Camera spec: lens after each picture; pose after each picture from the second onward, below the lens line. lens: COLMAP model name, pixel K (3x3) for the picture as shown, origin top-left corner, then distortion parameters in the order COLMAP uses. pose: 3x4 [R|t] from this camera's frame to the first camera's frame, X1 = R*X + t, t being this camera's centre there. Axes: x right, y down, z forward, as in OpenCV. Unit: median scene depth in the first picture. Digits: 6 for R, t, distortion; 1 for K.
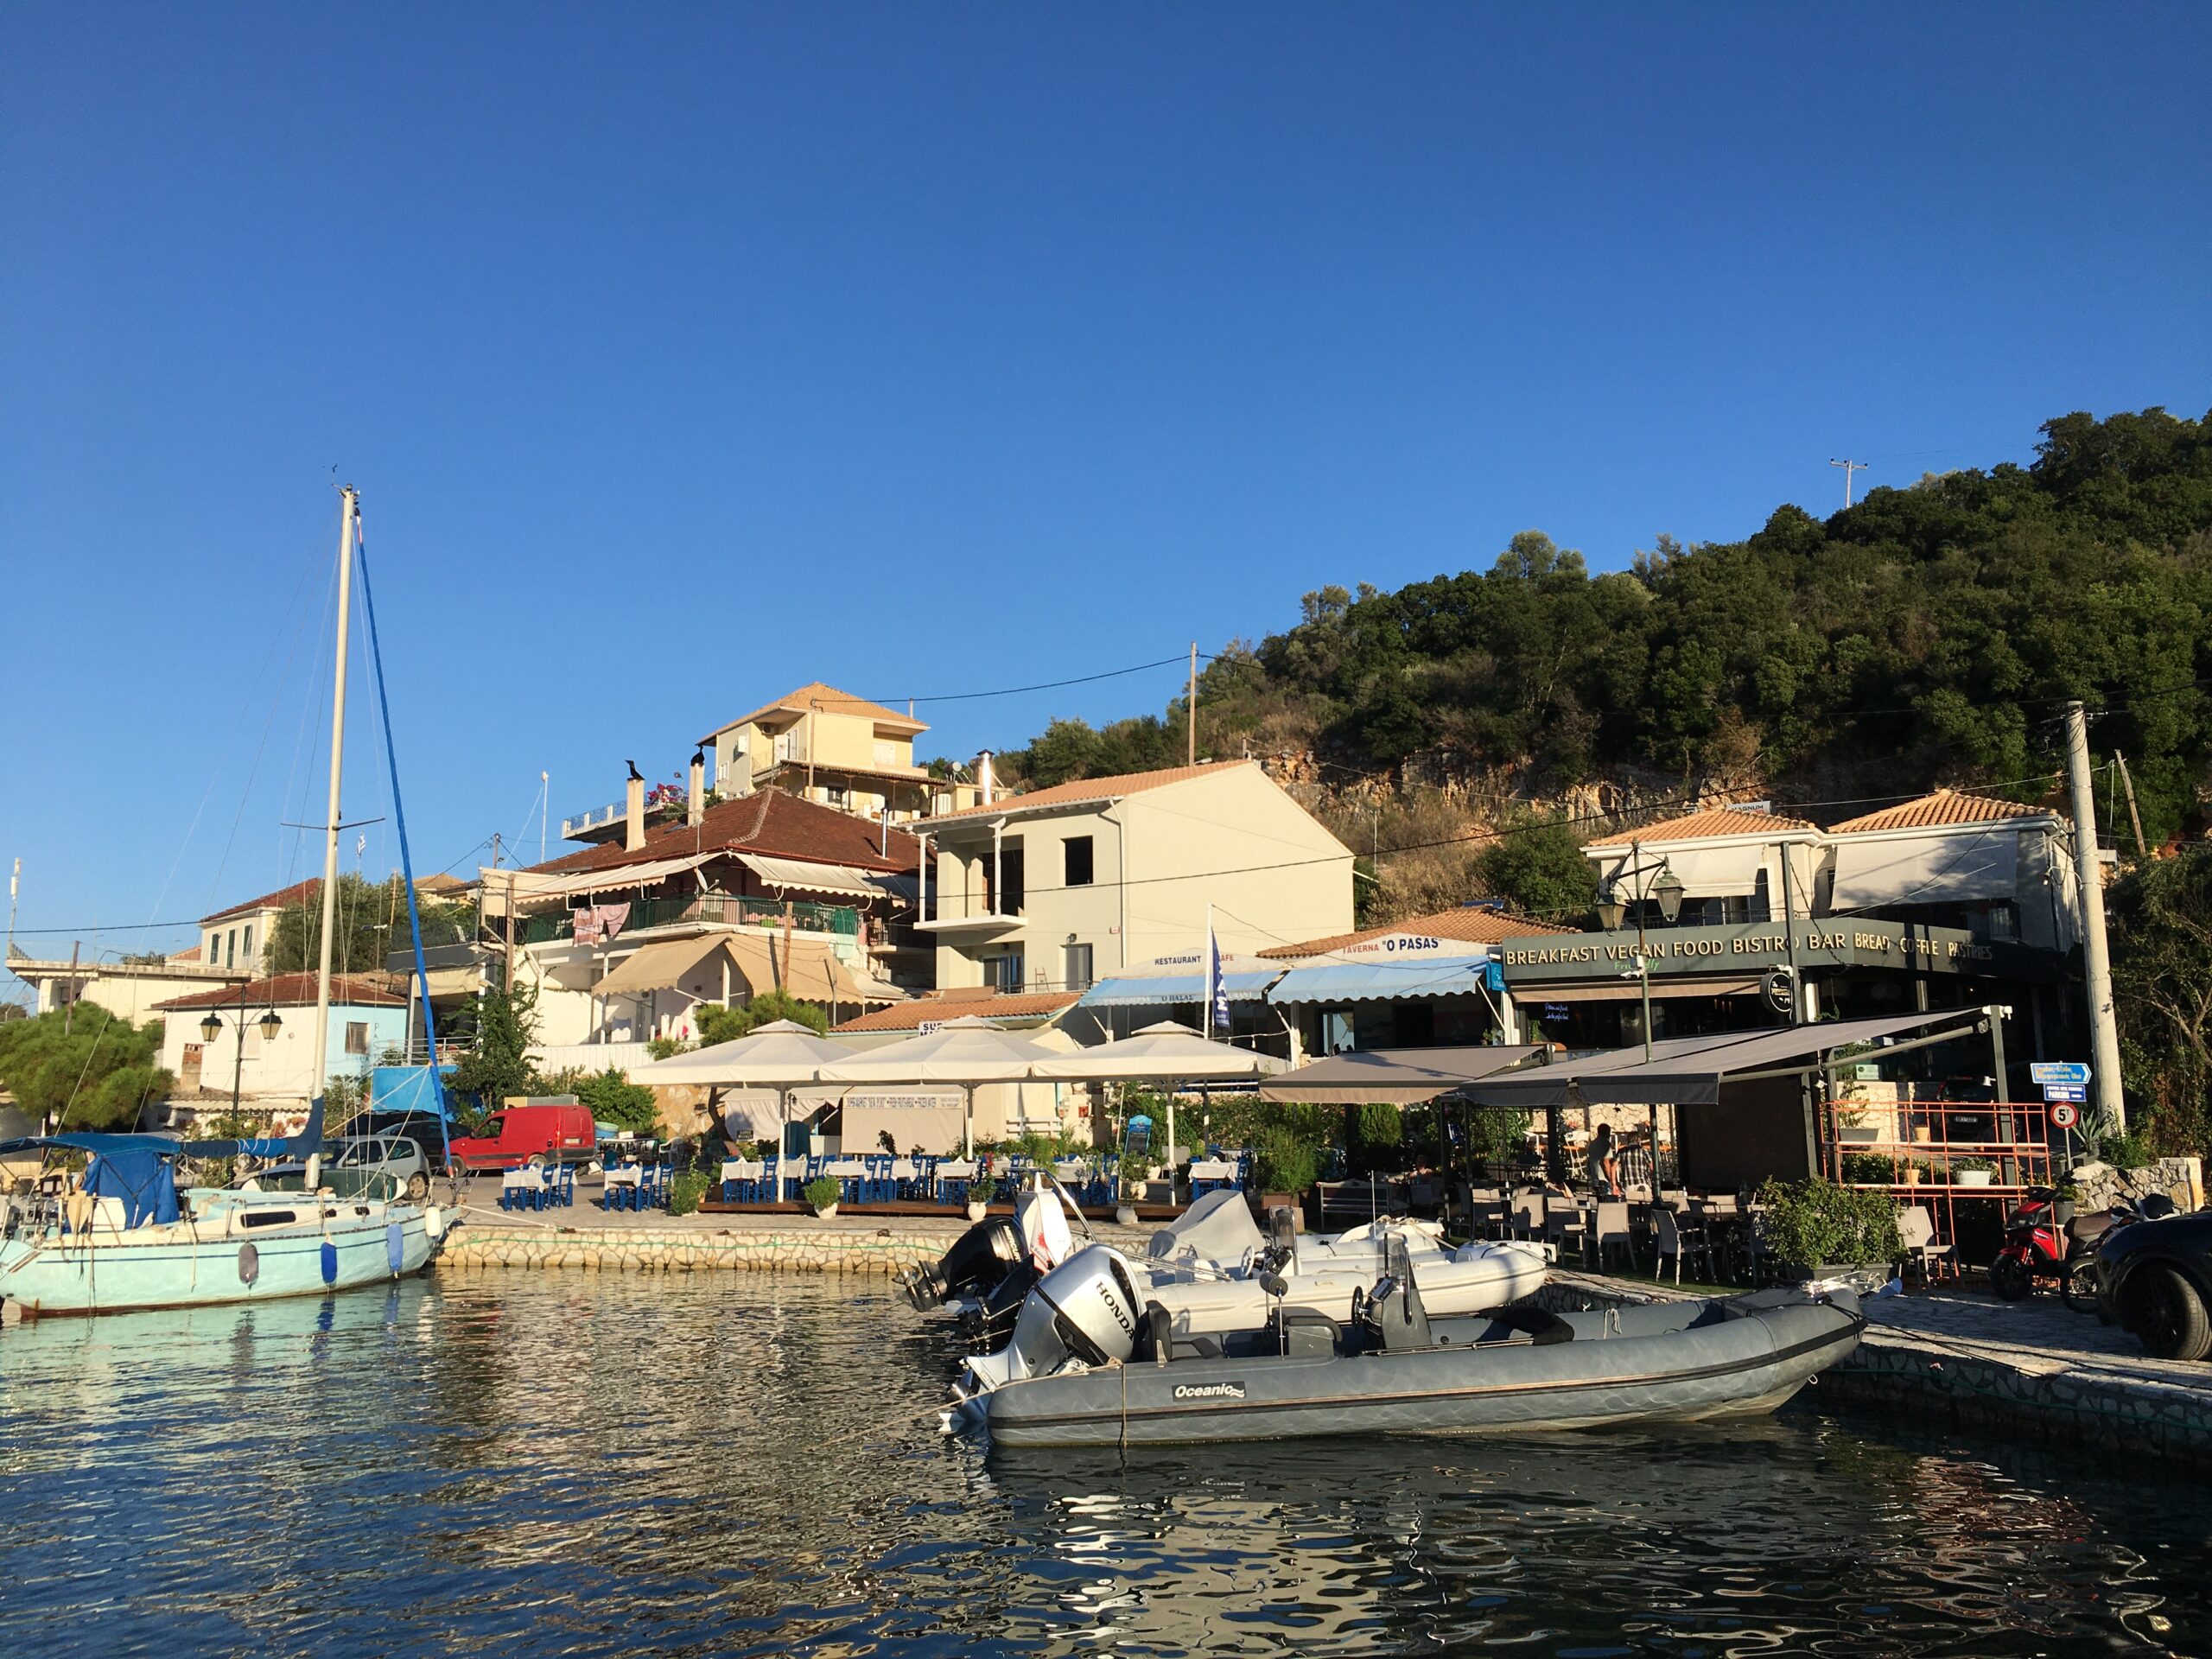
lens RADIAL K [[1867.3, 0, 1092.2], [0, 1867.3, 818.3], [0, 0, 1]] dist [0.085656, -0.120992]
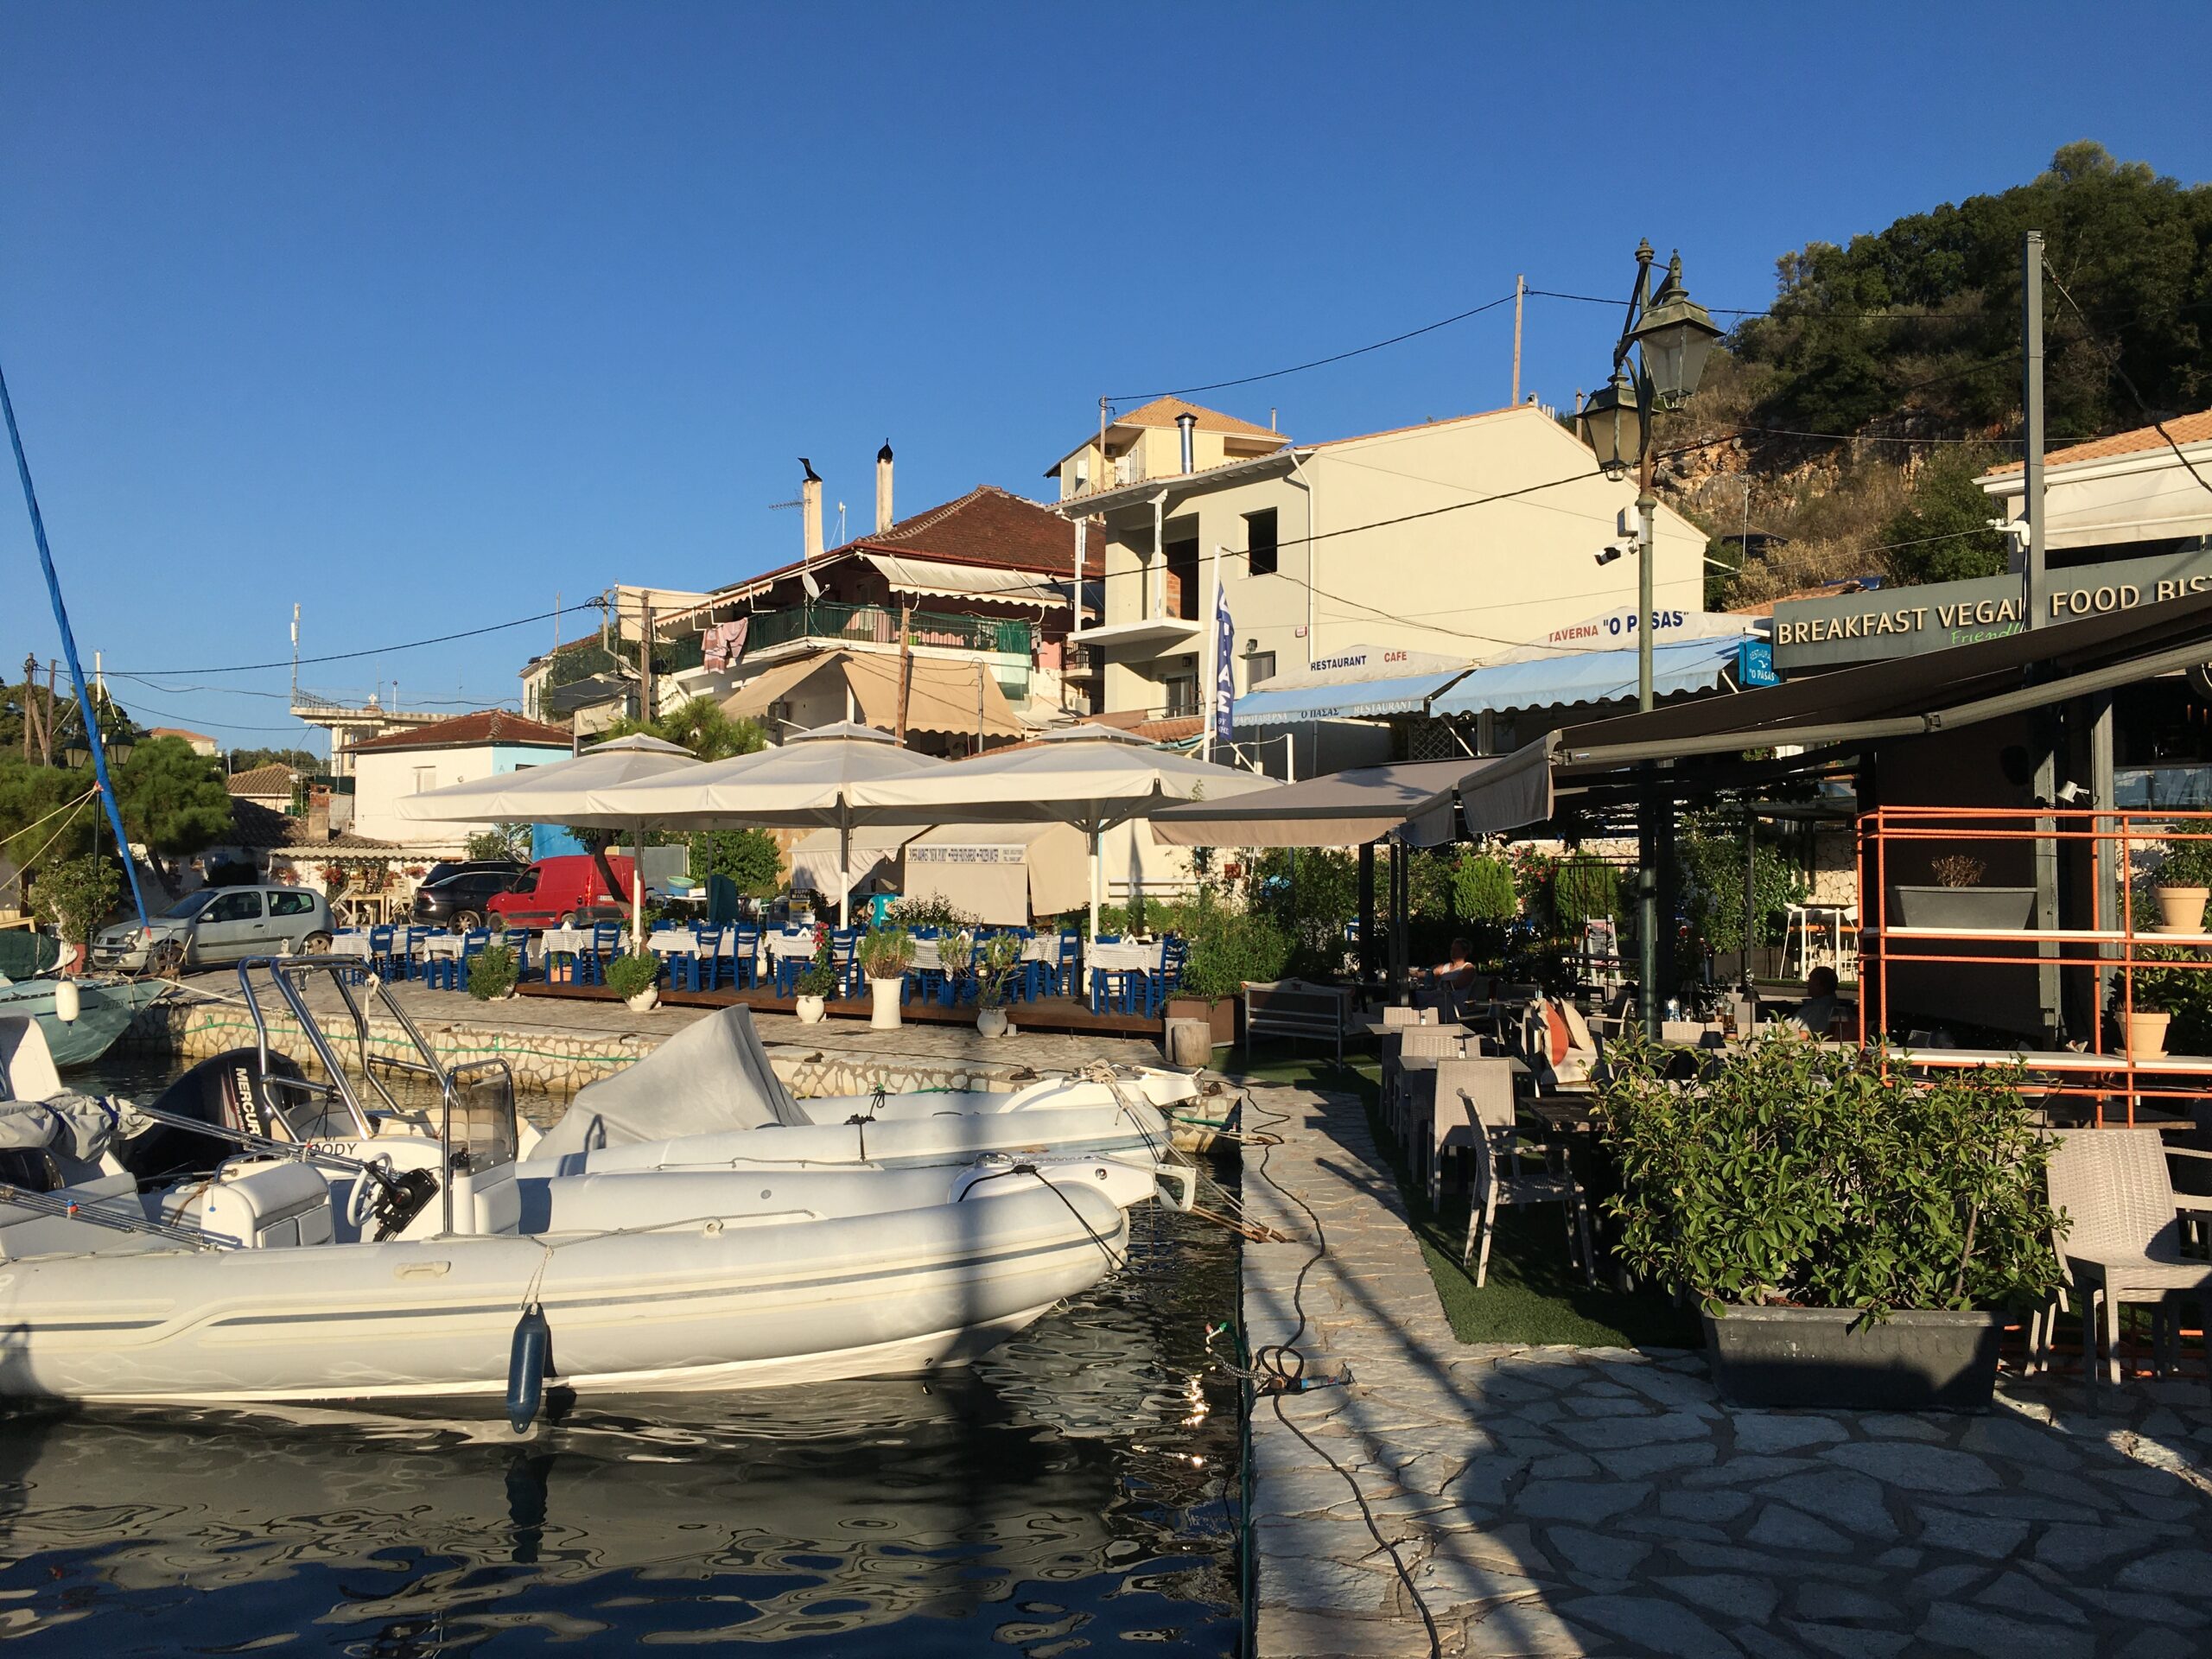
lens RADIAL K [[1867.3, 0, 1092.2], [0, 1867.3, 818.3], [0, 0, 1]] dist [0.085656, -0.120992]
pose [[0.960788, 0.001947, -0.277276, 0.129253], [0.031925, 0.992548, 0.117594, 0.039977], [0.275438, -0.121835, 0.953567, 0.237413]]
